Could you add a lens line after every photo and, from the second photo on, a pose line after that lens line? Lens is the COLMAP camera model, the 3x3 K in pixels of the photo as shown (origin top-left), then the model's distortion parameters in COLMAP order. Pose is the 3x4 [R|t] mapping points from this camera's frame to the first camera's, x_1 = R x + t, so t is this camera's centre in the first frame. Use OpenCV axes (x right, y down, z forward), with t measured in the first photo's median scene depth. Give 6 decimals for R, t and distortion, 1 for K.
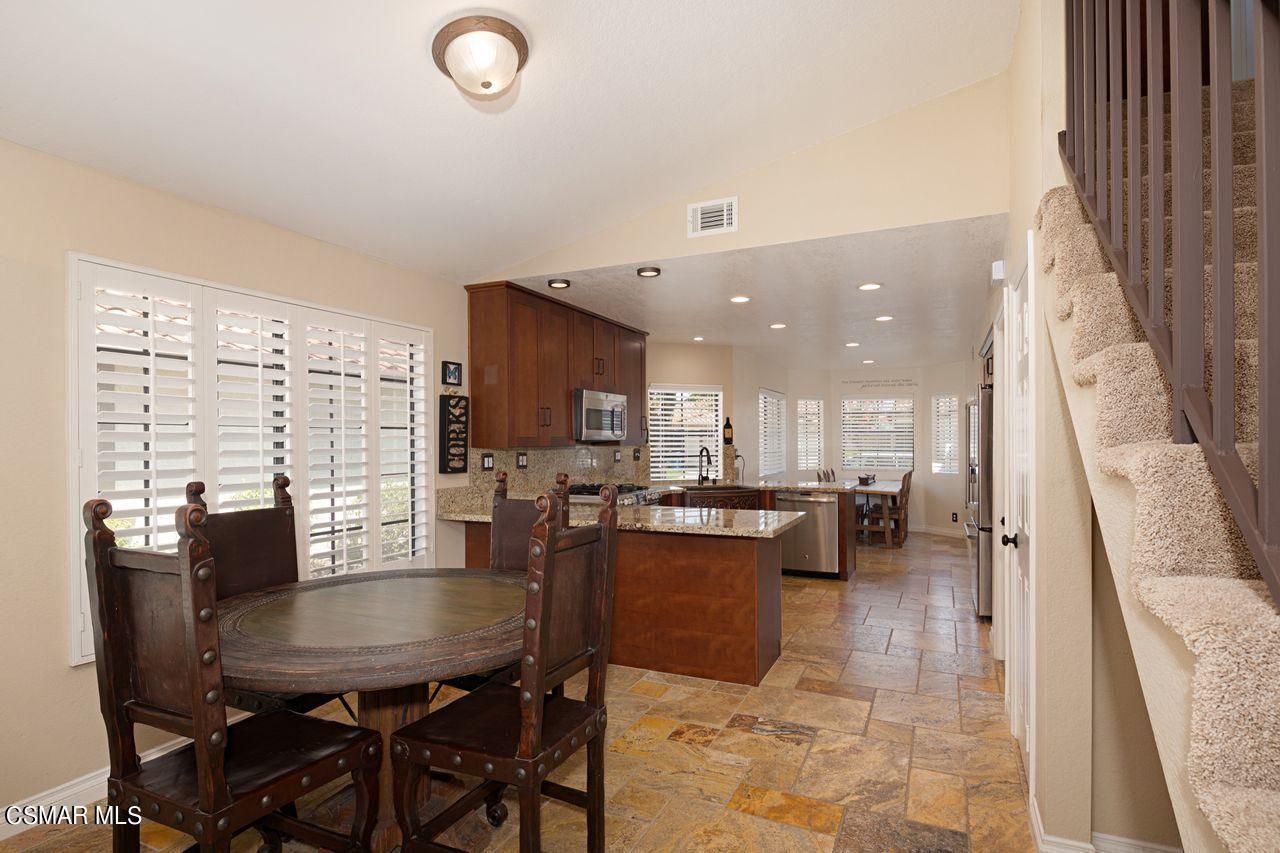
lens RADIAL K [[658.0, 0, 640.3], [0, 658.0, 437.9], [0, 0, 1]] dist [-0.000556, 0.000010]
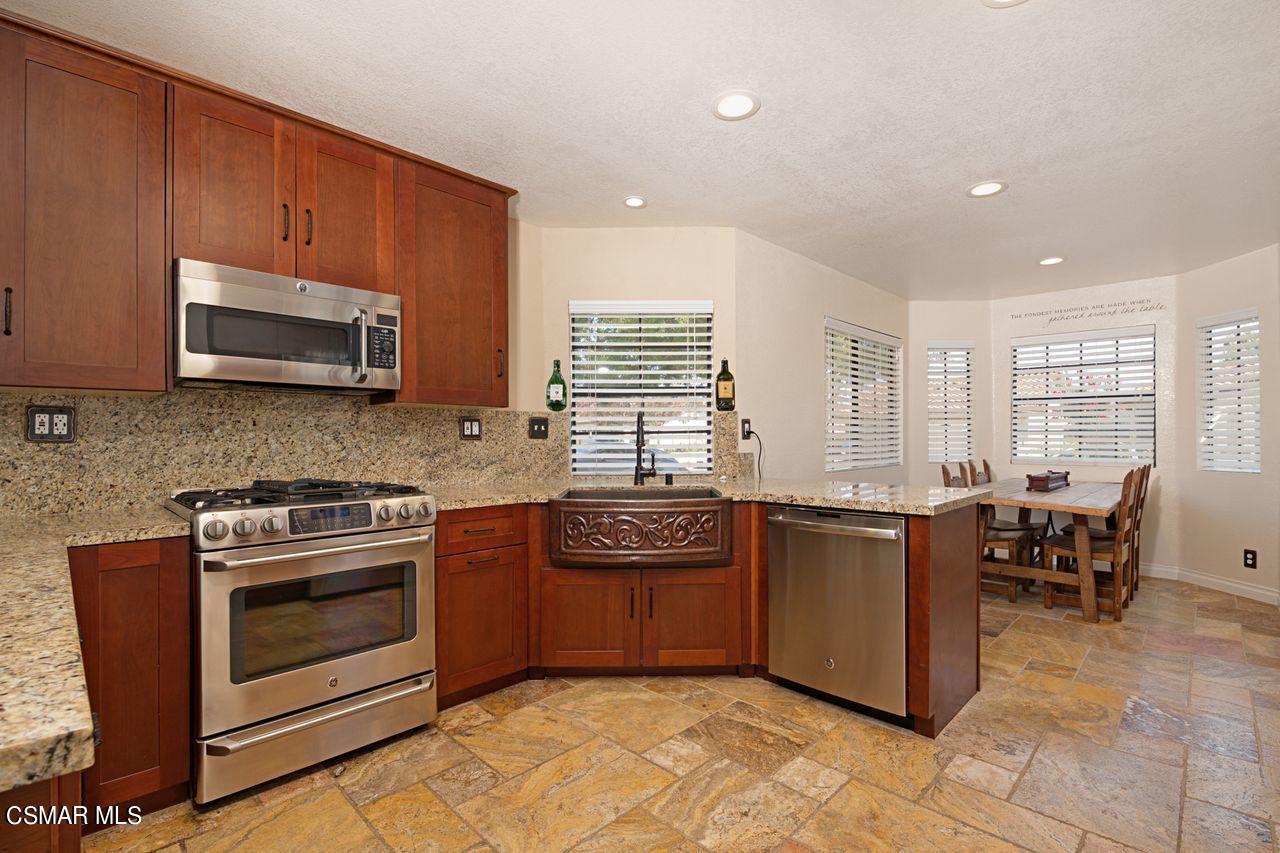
lens RADIAL K [[618.2, 0, 613.6], [0, 618.2, 436.9], [0, 0, 1]] dist [-0.001030, -0.010202]
pose [[0.942741, -0.000353, -0.333527, 0.265261], [0.002848, 0.999972, 0.006990, 0.034004], [0.333515, -0.007540, 0.942715, 0.606339]]
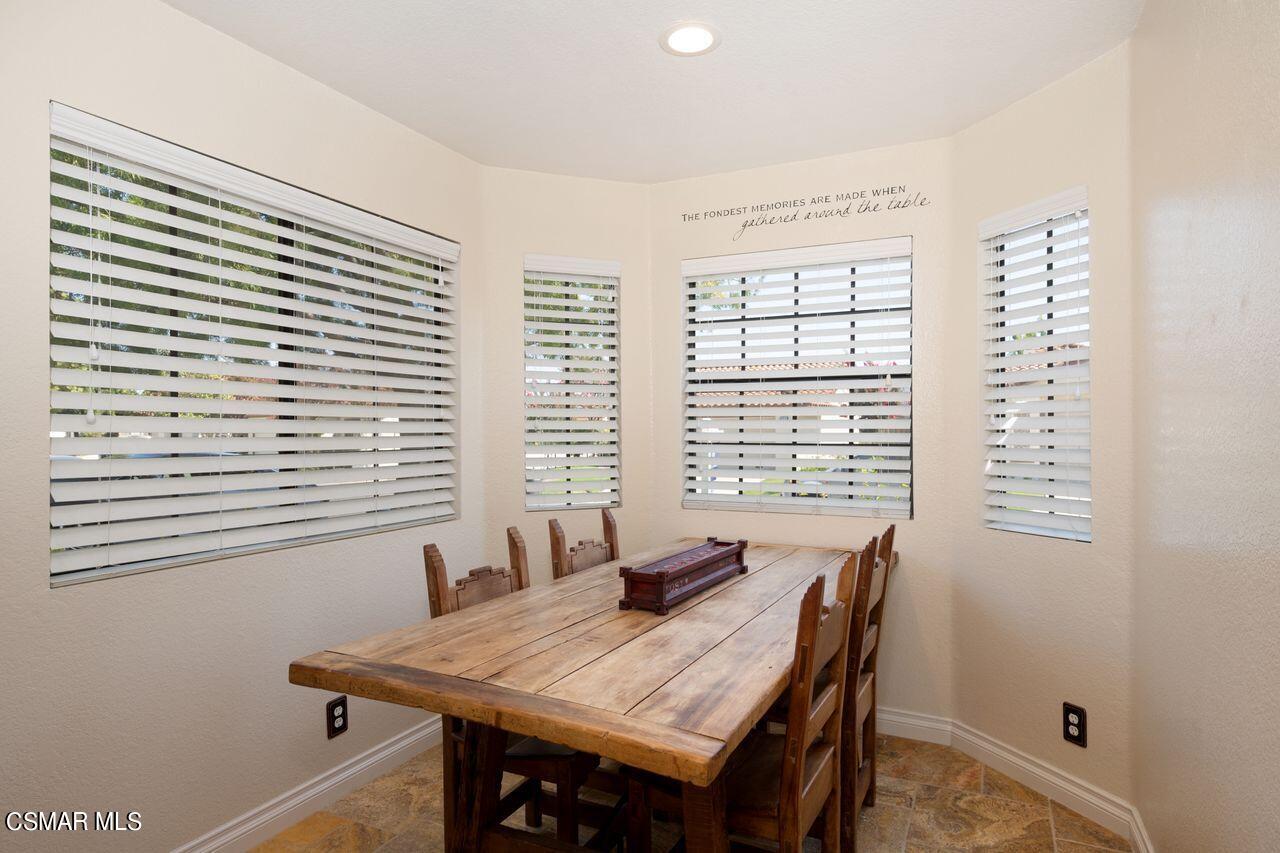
lens RADIAL K [[819.3, 0, 640.0], [0, 819.3, 426.5], [0, 0, 1]] dist [0.024096, 0.000163]
pose [[0.999827, -0.000547, 0.018569, 0.485561], [0.000582, 0.999998, -0.001878, 0.020578], [-0.018567, 0.001888, 0.999826, 1.082274]]
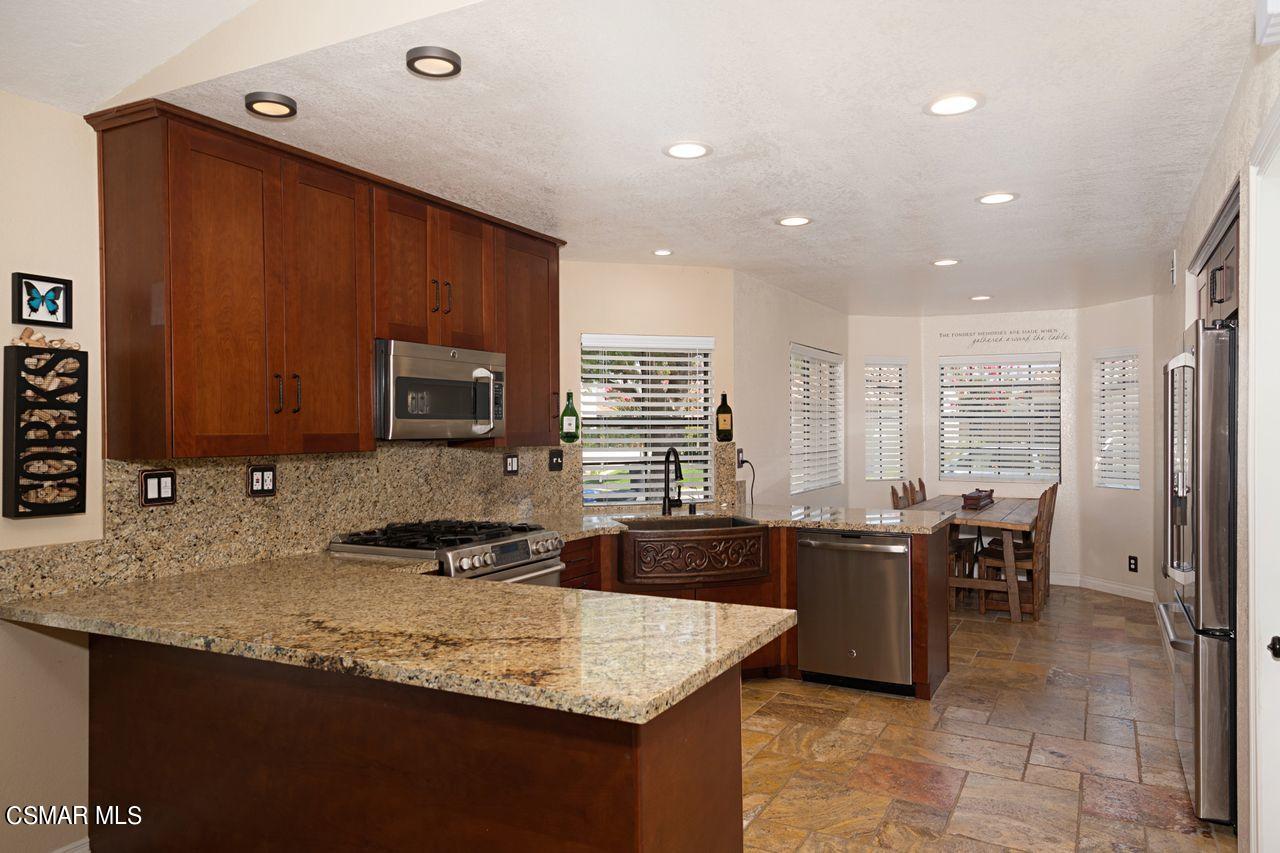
lens RADIAL K [[908.0, 0, 640.0], [0, 908.0, 426.5], [0, 0, 1]] dist [0.030174, -0.001645]
pose [[0.999125, -0.000586, -0.041809, 0.114804], [0.000775, 0.999990, 0.004485, -0.008192], [0.041806, -0.004514, 0.999116, 0.259495]]
